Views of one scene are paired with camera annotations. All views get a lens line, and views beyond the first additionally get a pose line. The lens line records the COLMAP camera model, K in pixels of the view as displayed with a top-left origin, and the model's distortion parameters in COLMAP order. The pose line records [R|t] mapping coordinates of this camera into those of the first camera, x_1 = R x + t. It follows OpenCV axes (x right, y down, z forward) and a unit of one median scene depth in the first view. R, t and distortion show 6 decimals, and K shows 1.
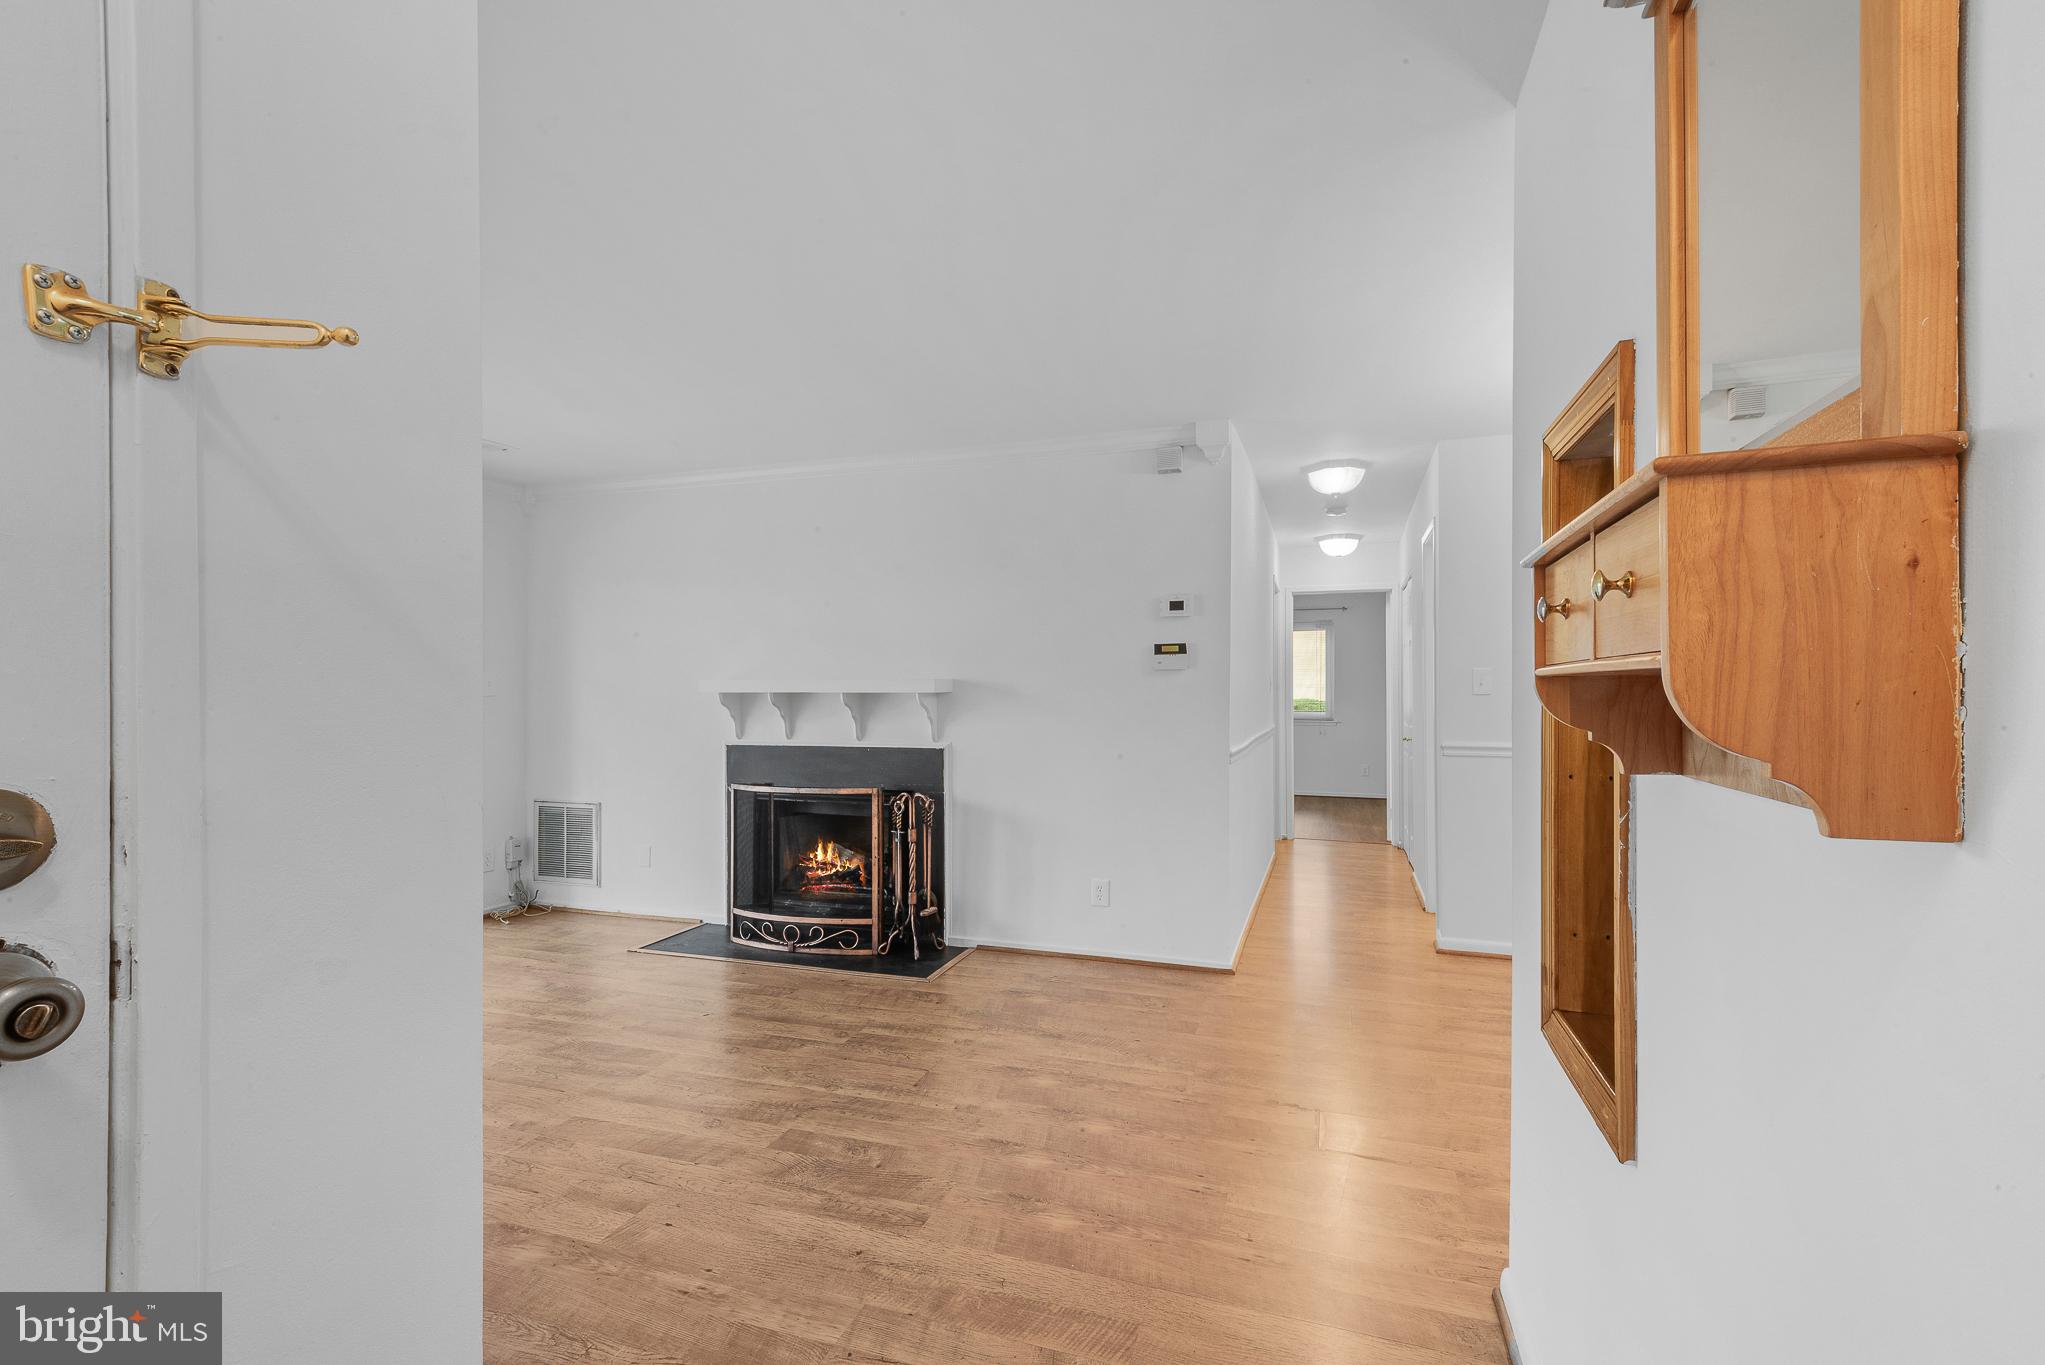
lens RADIAL K [[927.2, 0, 1013.8], [0, 927.2, 691.9], [0, 0, 1]] dist [0.030998, -0.012227]
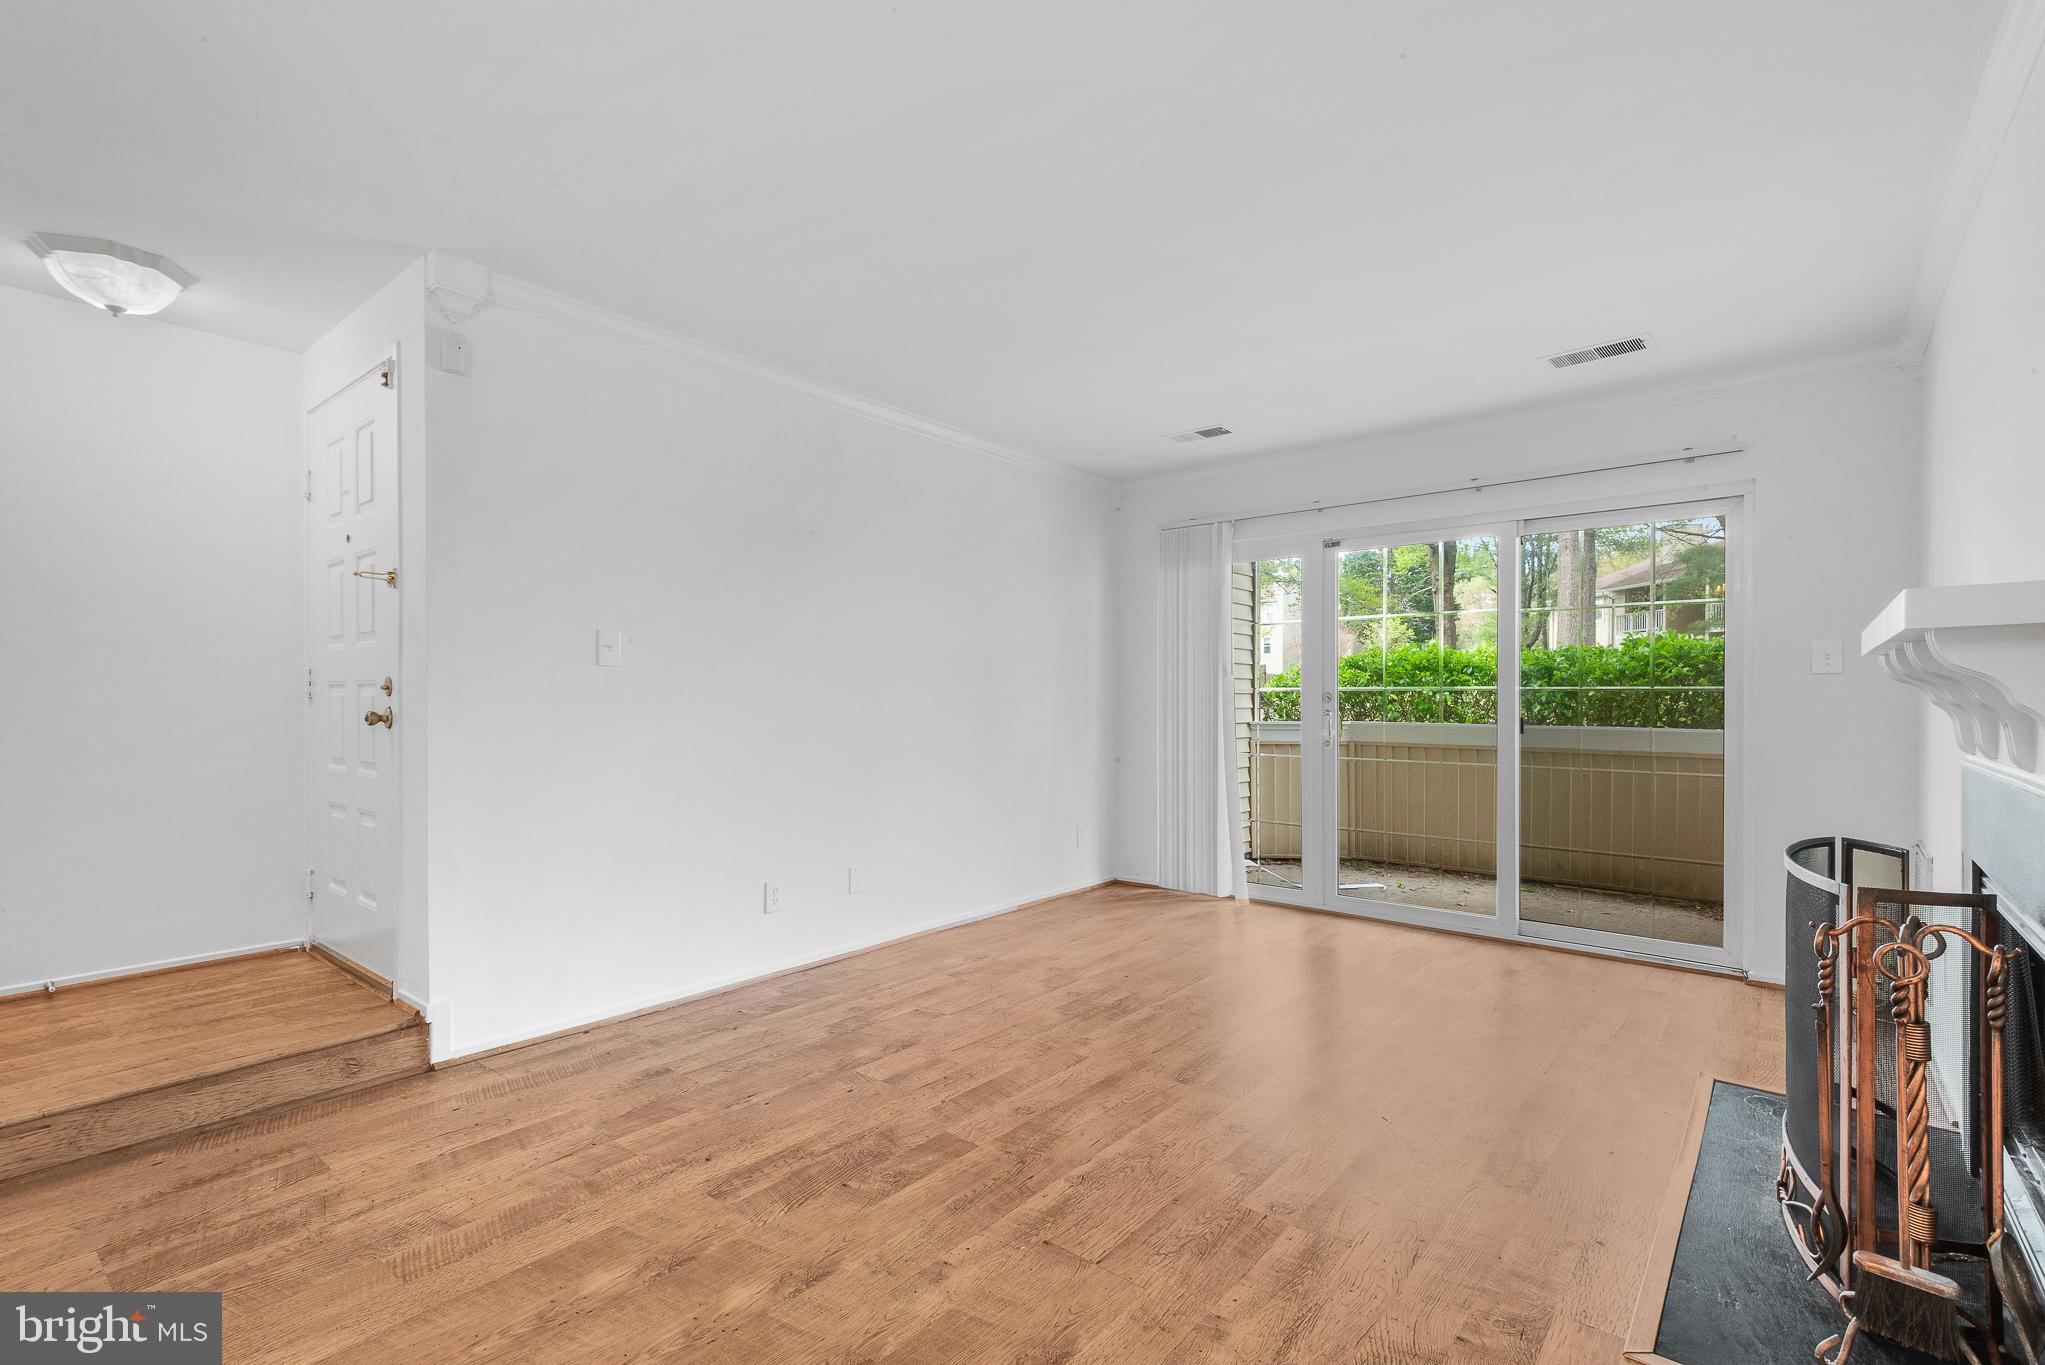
lens RADIAL K [[927.2, 0, 1017.5], [0, 927.2, 701.0], [0, 0, 1]] dist [0.030998, -0.012227]
pose [[-0.345494, 0.006962, -0.938395, 0.396564], [-0.005143, 0.999943, 0.009312, 0.026860], [0.938407, 0.008043, -0.345439, 0.925115]]
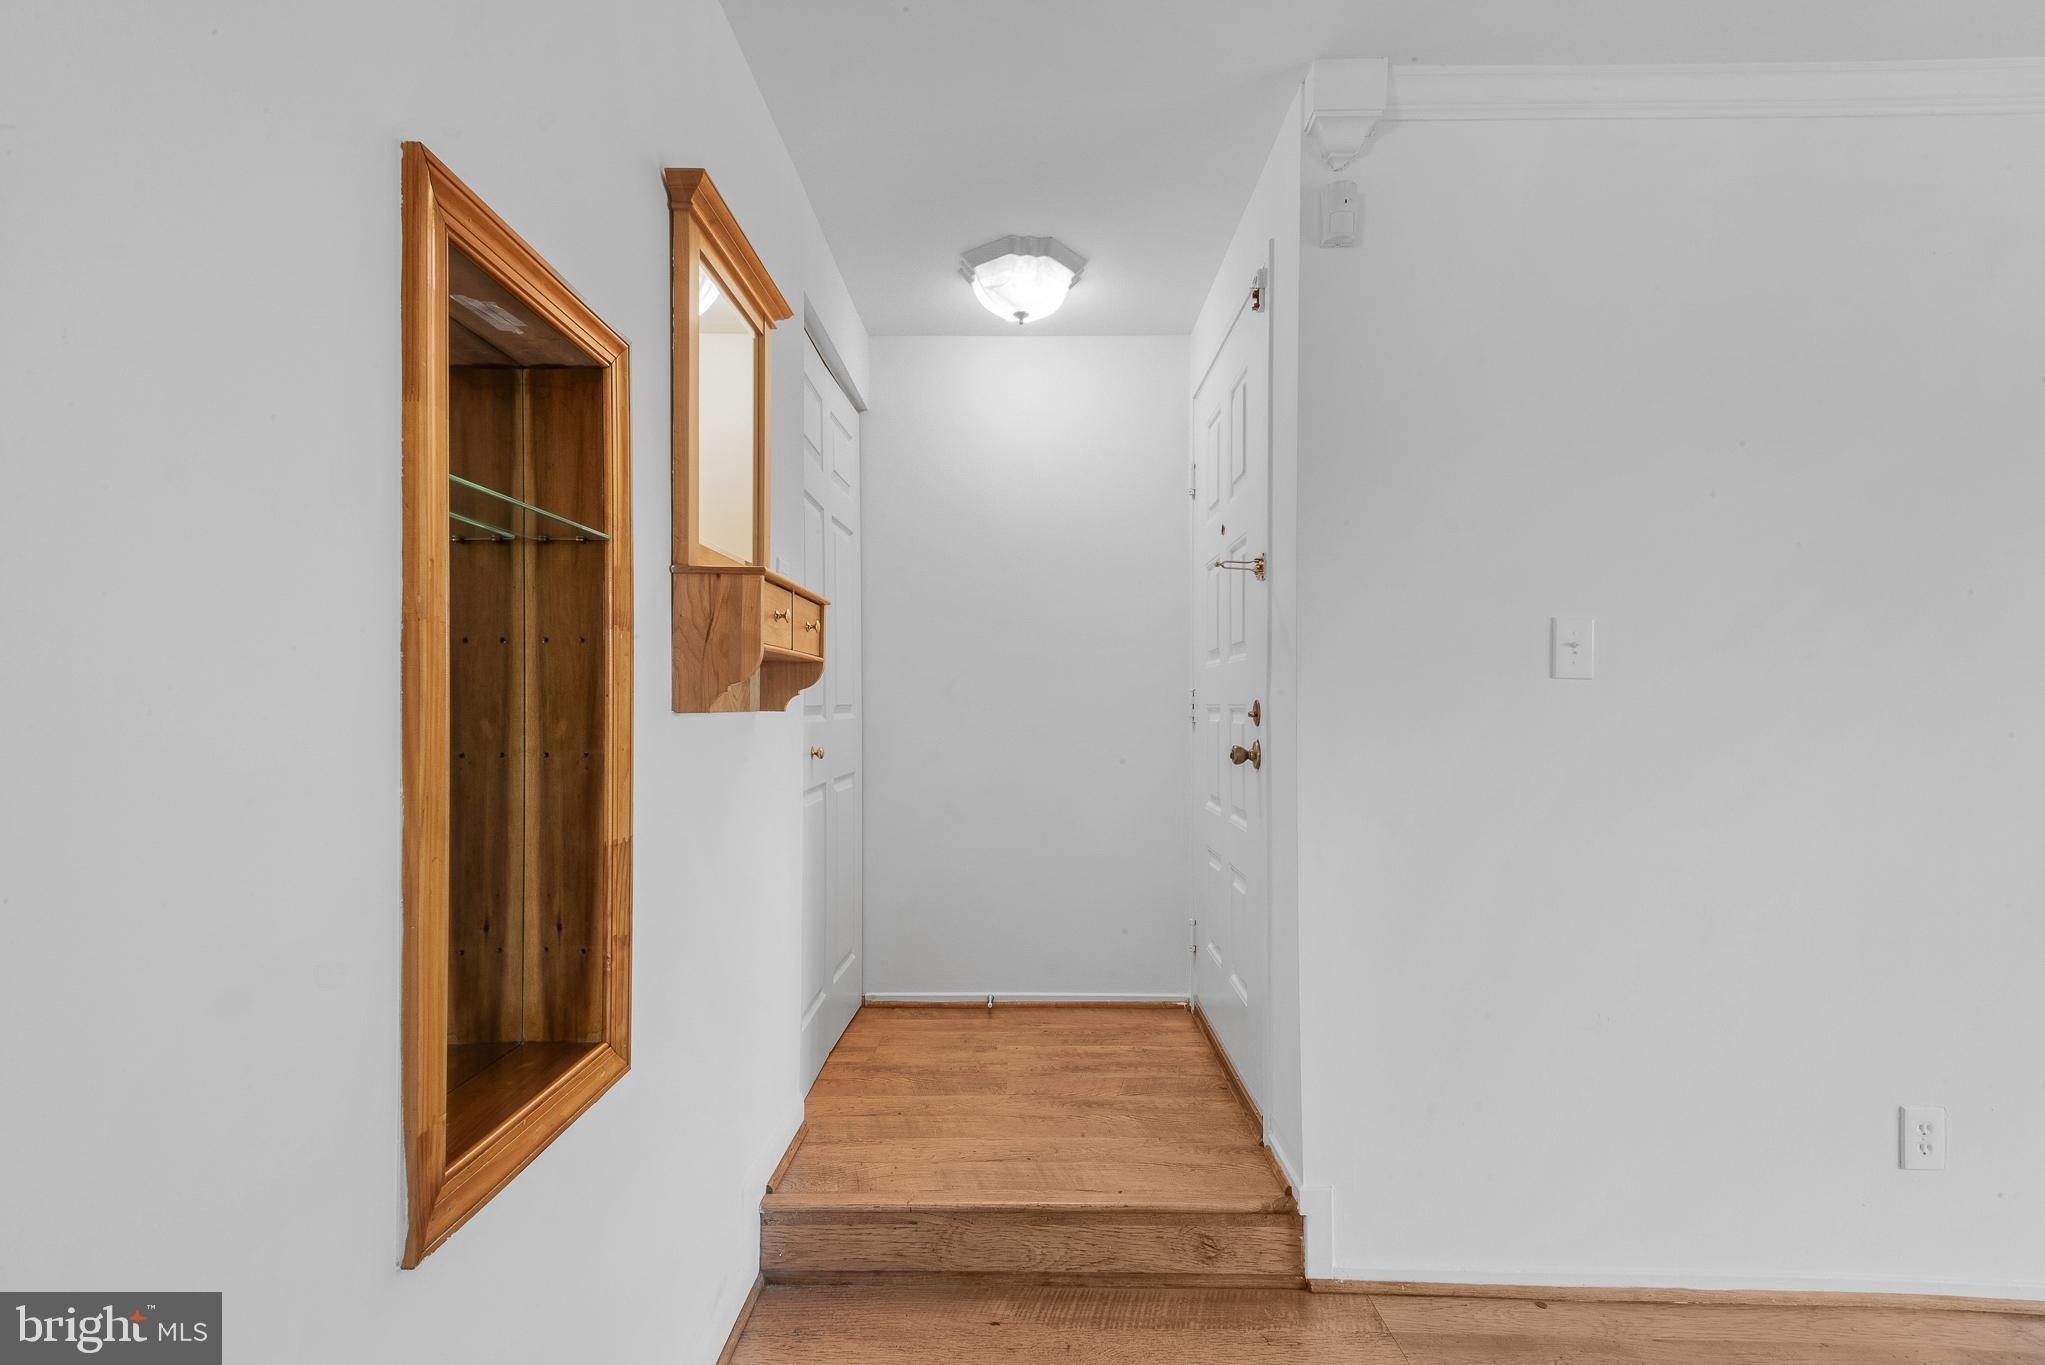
lens RADIAL K [[882.8, 0, 1037.6], [0, 882.8, 698.7], [0, 0, 1]] dist [0.020368, -0.001200]
pose [[-0.945396, -0.003277, -0.325907, 0.153066], [-0.002741, 0.999994, -0.002106, 0.017410], [0.325912, -0.001098, -0.945400, 0.638821]]
